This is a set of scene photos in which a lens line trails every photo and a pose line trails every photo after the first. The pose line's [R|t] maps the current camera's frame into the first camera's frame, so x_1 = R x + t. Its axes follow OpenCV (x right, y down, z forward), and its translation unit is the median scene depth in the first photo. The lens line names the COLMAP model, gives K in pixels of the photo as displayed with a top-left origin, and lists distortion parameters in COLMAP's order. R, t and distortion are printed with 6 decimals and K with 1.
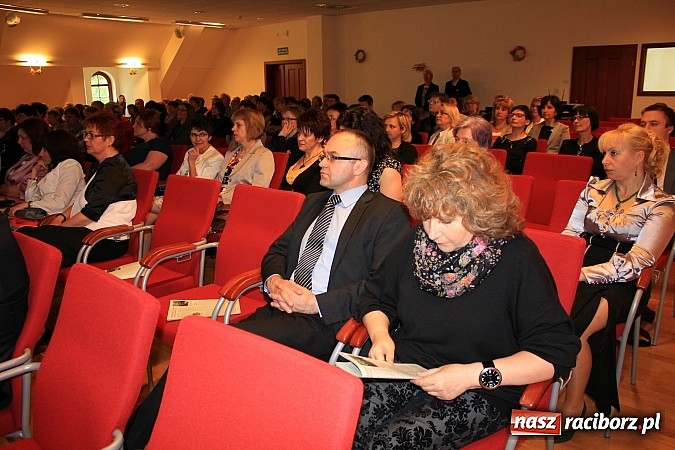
lens RADIAL K [[554.4, 0, 337.5], [0, 554.4, 225.0], [0, 0, 1]] dist [-0.165876, 0.139461]
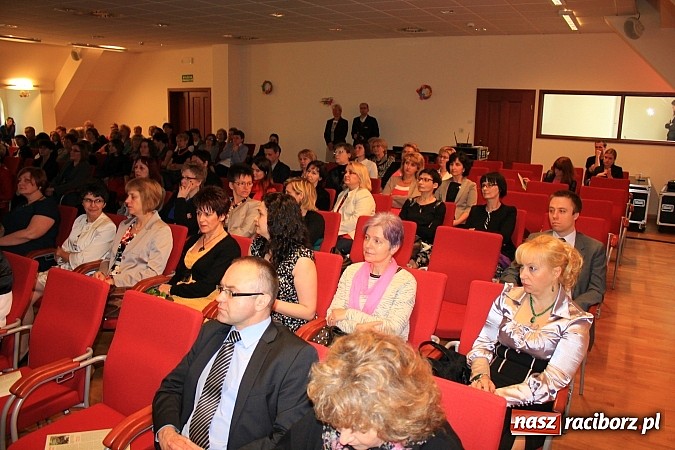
lens RADIAL K [[554.4, 0, 337.5], [0, 554.4, 225.0], [0, 0, 1]] dist [-0.165876, 0.139461]
pose [[0.986130, -0.002466, 0.165959, 0.006985], [0.006904, 0.999634, -0.026167, -0.107526], [-0.165834, 0.026950, 0.985785, 0.049862]]
